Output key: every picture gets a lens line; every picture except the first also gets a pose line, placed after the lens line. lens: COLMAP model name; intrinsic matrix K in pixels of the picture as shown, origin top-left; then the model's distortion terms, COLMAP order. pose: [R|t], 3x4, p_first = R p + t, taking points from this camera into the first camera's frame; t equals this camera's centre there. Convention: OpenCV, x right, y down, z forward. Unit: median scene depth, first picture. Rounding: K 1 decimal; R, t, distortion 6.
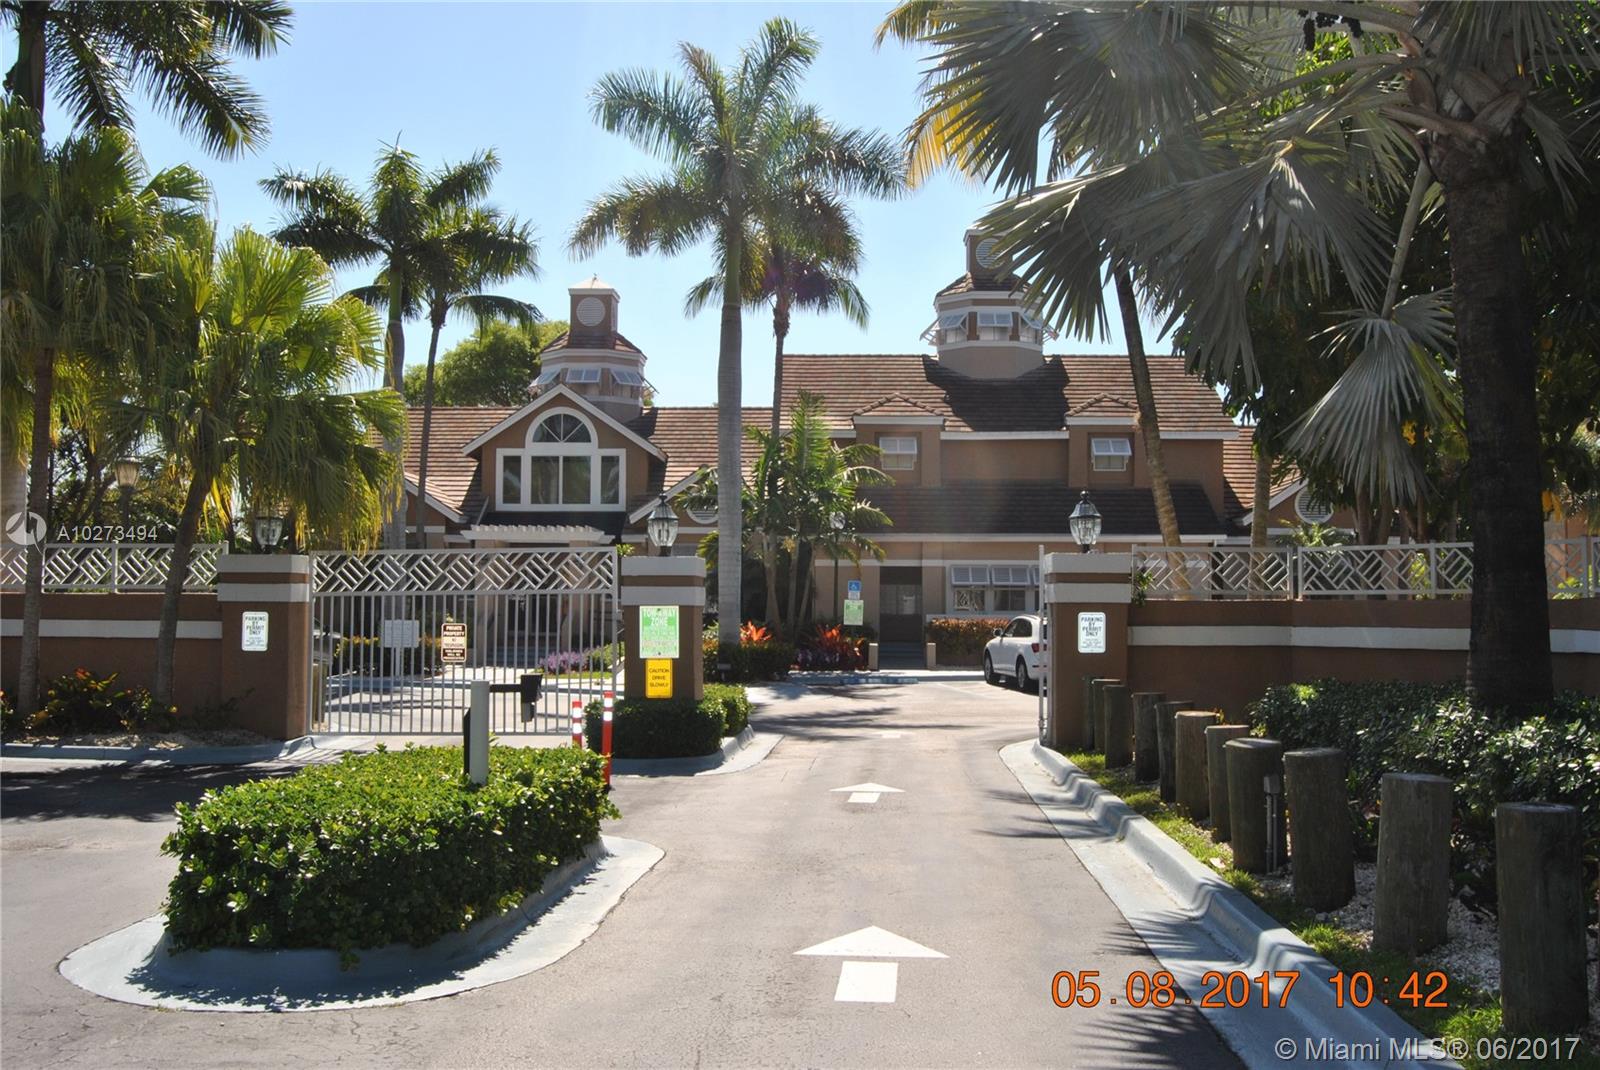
lens RADIAL K [[1562.6, 0, 808.1], [0, 1562.6, 529.9], [0, 0, 1]] dist [-0.064214, 0.000000]
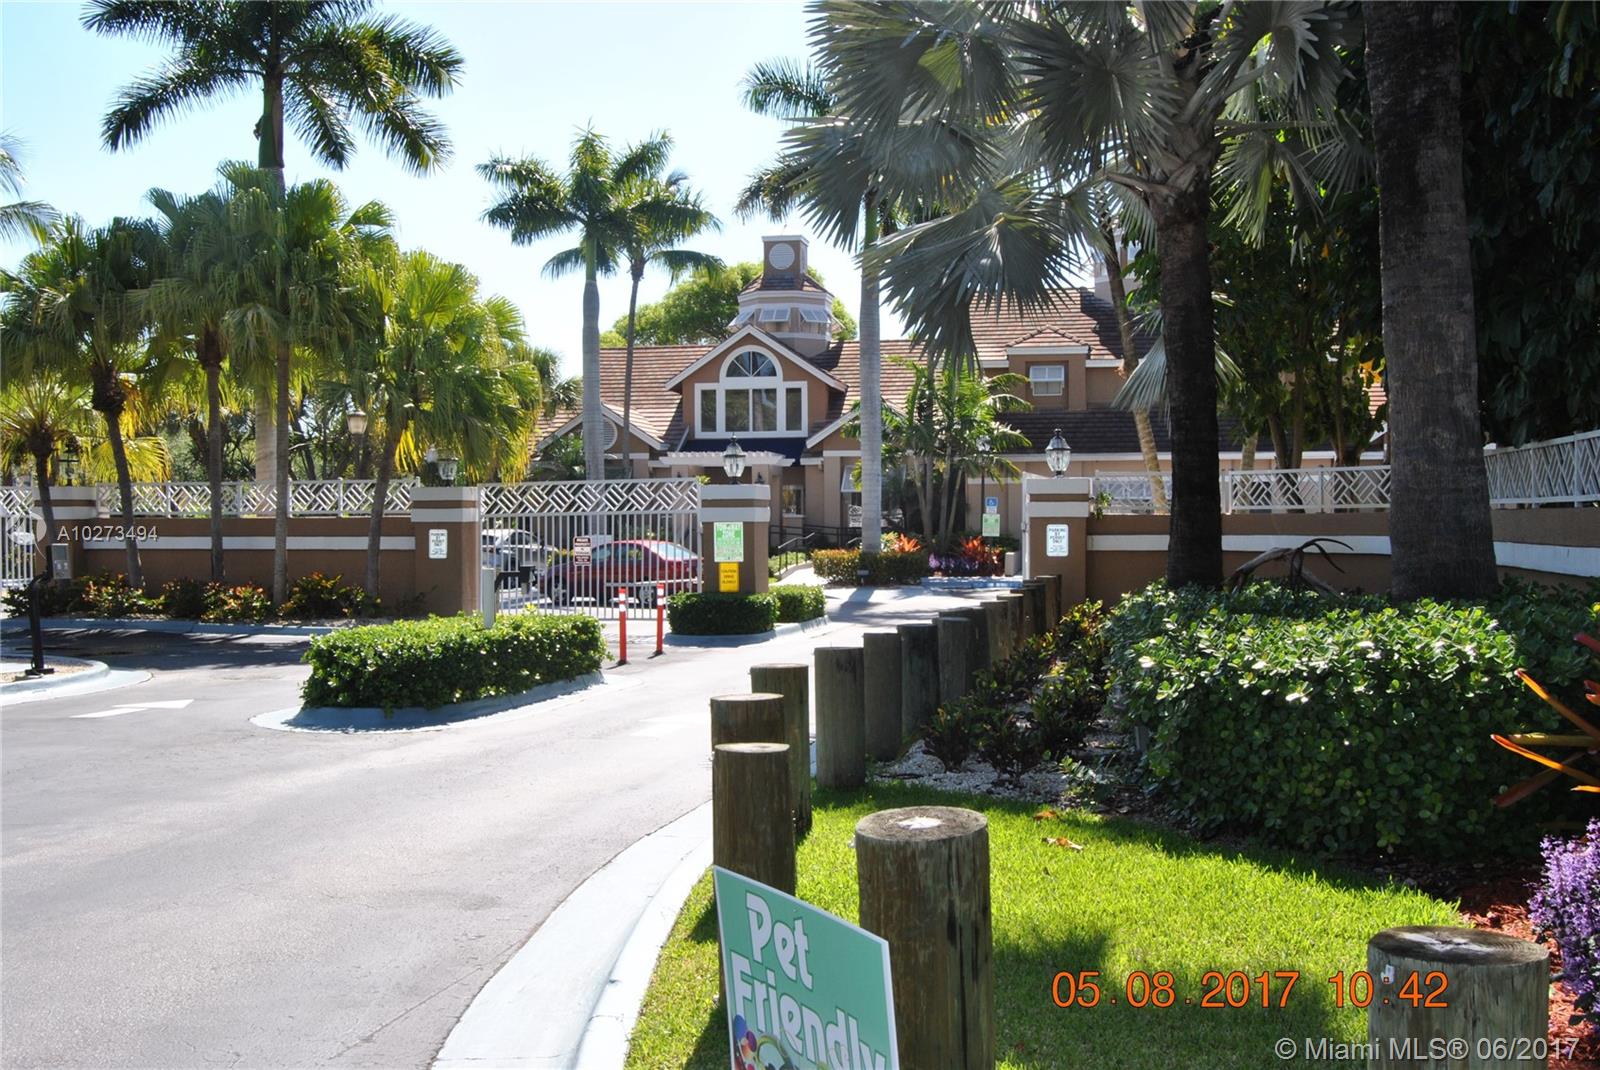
lens RADIAL K [[1562.6, 0, 805.4], [0, 1562.6, 527.6], [0, 0, 1]] dist [-0.064214, 0.000000]
pose [[0.984726, -0.007473, -0.173949, 0.176323], [0.016830, 0.998486, 0.052377, -0.013143], [0.173294, -0.054505, 0.983361, -0.253132]]
